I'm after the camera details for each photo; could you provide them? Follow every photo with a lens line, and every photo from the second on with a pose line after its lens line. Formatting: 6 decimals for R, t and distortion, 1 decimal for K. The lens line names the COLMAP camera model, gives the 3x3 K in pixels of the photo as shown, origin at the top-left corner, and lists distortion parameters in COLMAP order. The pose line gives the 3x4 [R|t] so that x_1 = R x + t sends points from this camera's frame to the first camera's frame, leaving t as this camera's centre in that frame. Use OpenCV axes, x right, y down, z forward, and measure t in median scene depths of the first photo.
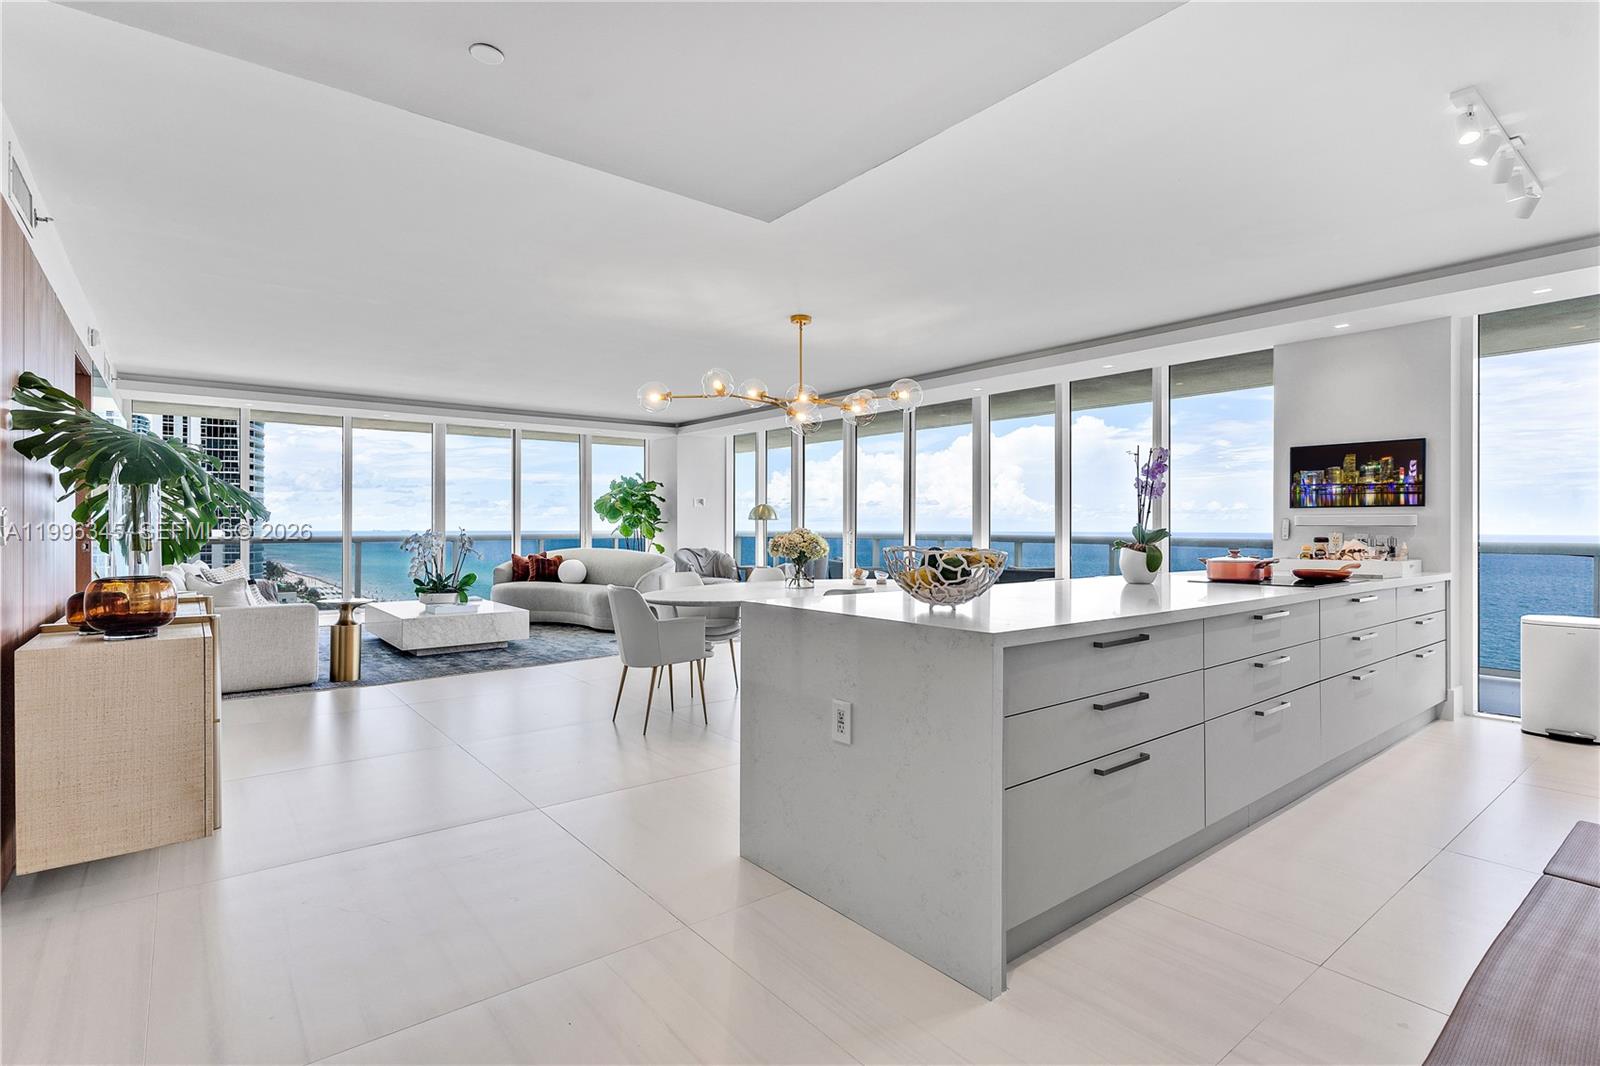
lens RADIAL K [[771.8, 0, 809.1], [0, 771.8, 526.5], [0, 0, 1]] dist [-0.003981, -0.000046]
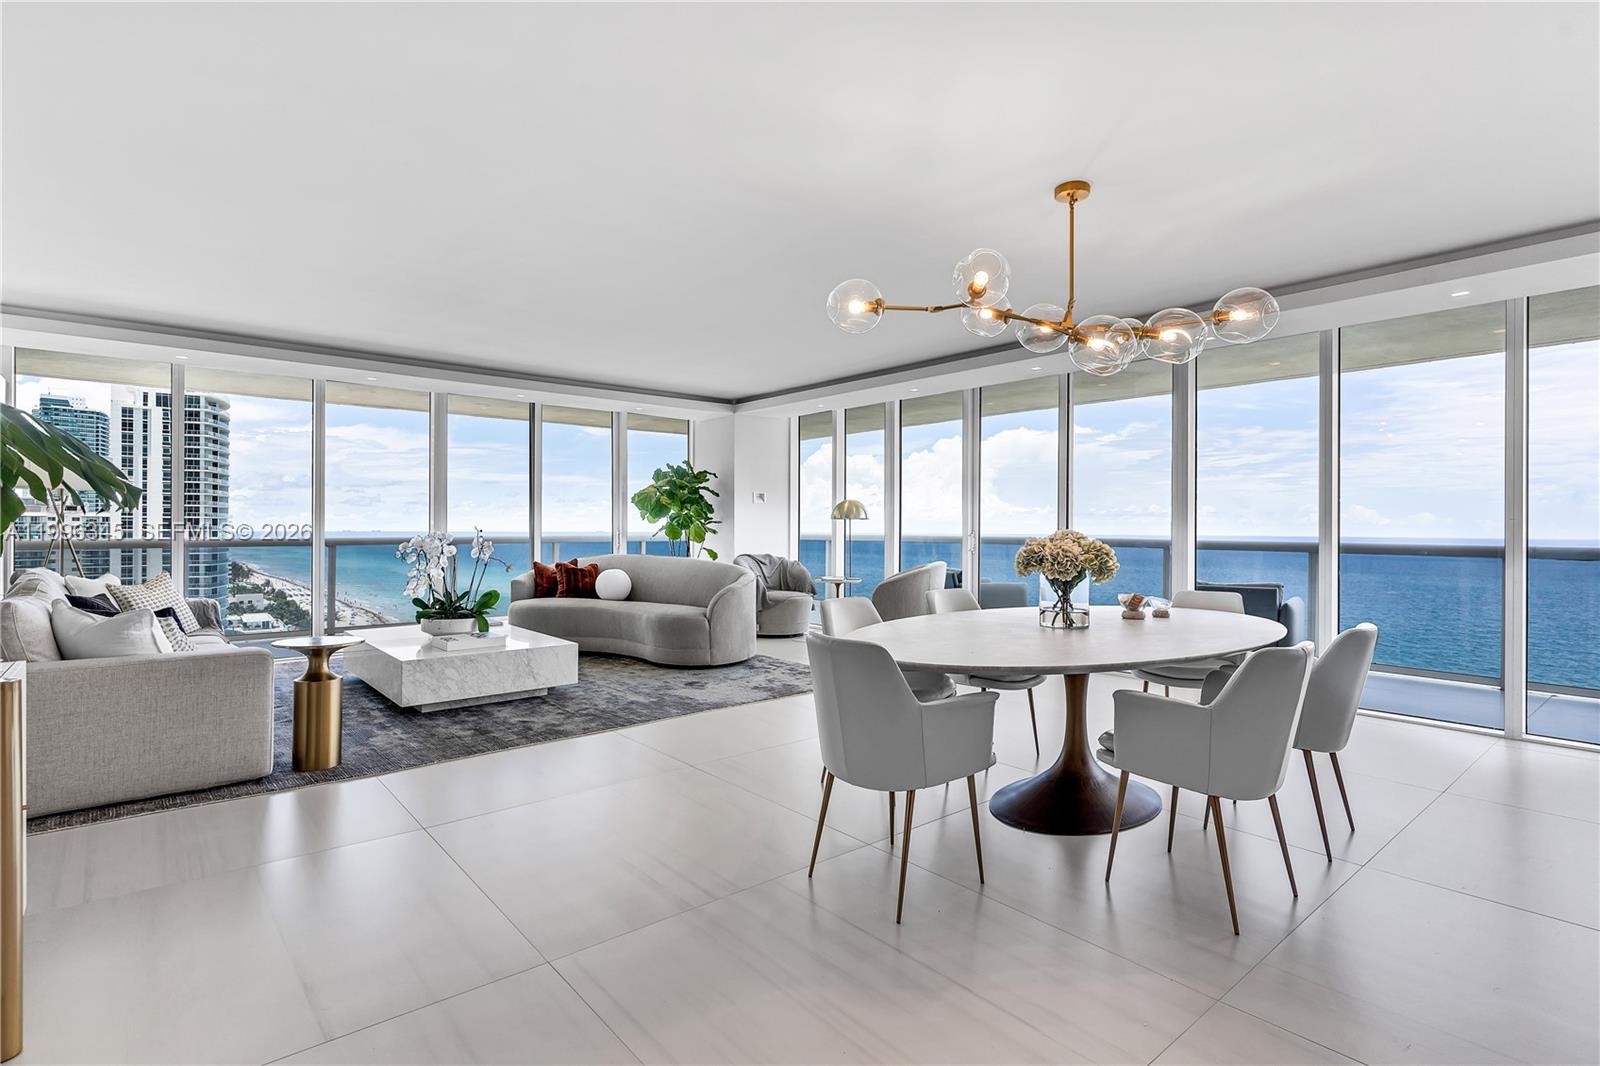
lens RADIAL K [[765.0, 0, 803.7], [0, 765.0, 531.2], [0, 0, 1]] dist [0.001425, 0.000554]
pose [[0.999632, 0.003304, 0.026938, -0.136342], [-0.003420, 0.999985, 0.004256, 0.000416], [-0.026924, -0.004346, 0.999628, 0.224204]]
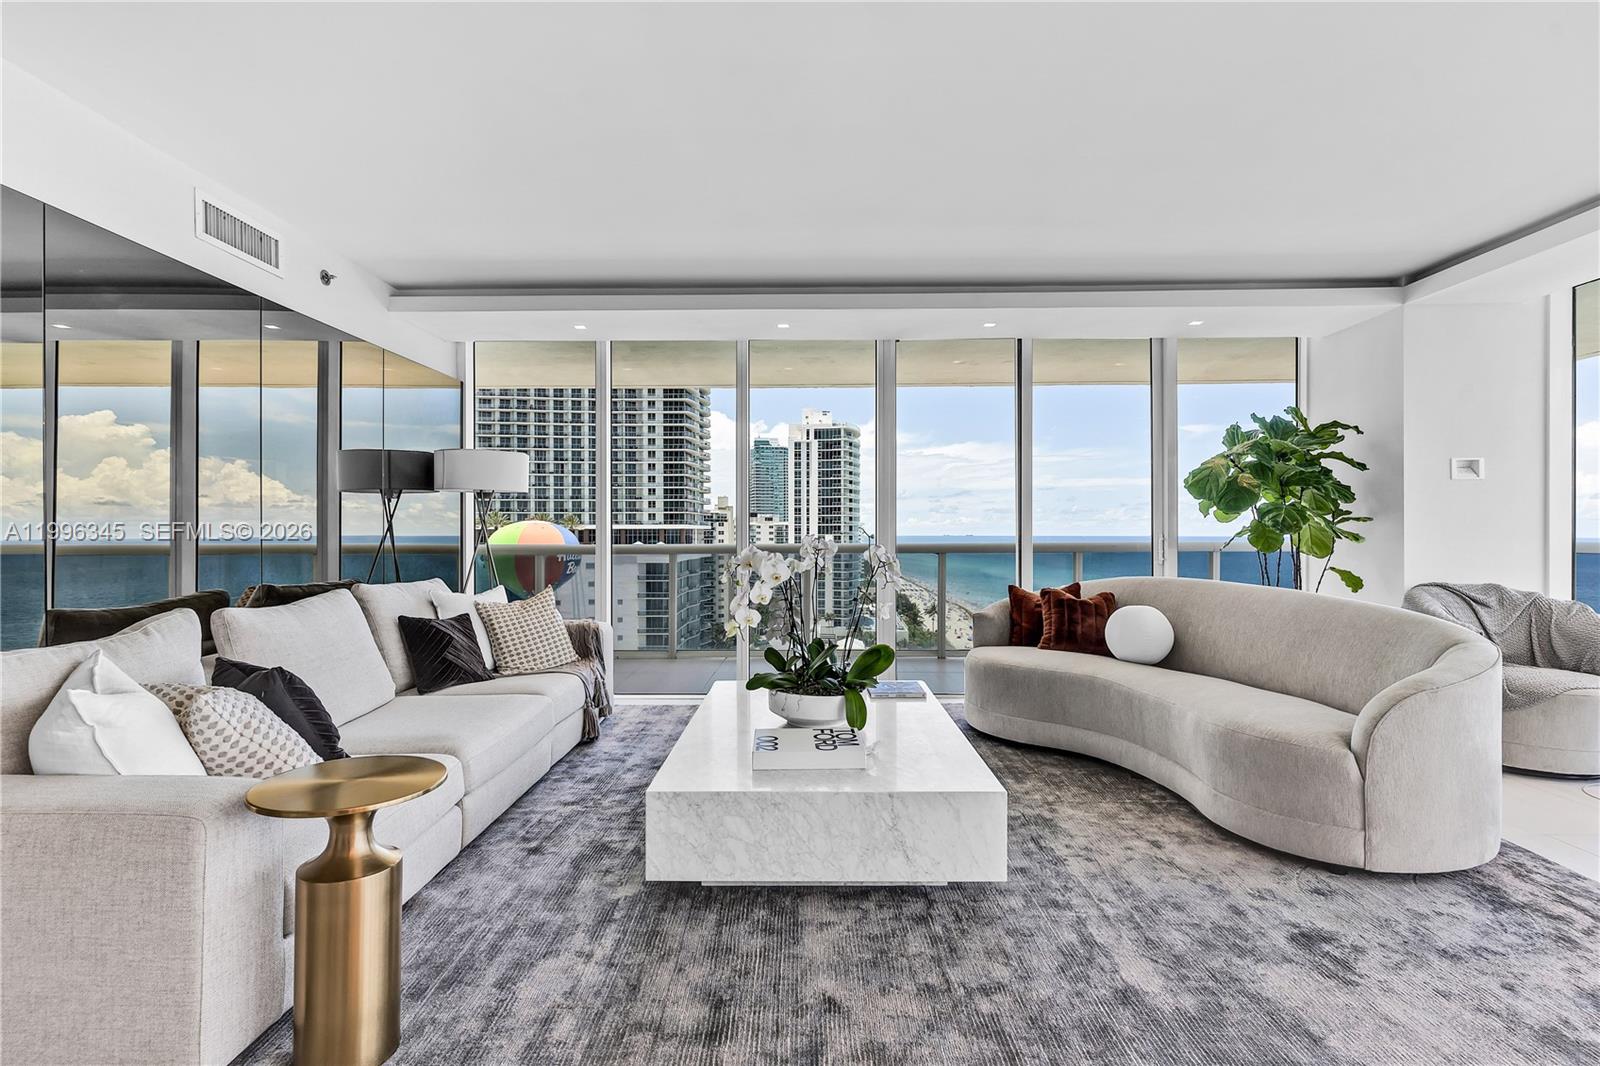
lens RADIAL K [[765.0, 0, 810.6], [0, 765.0, 534.4], [0, 0, 1]] dist [0.001425, 0.000554]
pose [[0.772918, 0.001347, -0.634505, -0.178213], [0.001242, 0.999993, 0.003636, 0.001314], [0.634505, -0.003598, 0.772911, 0.555117]]
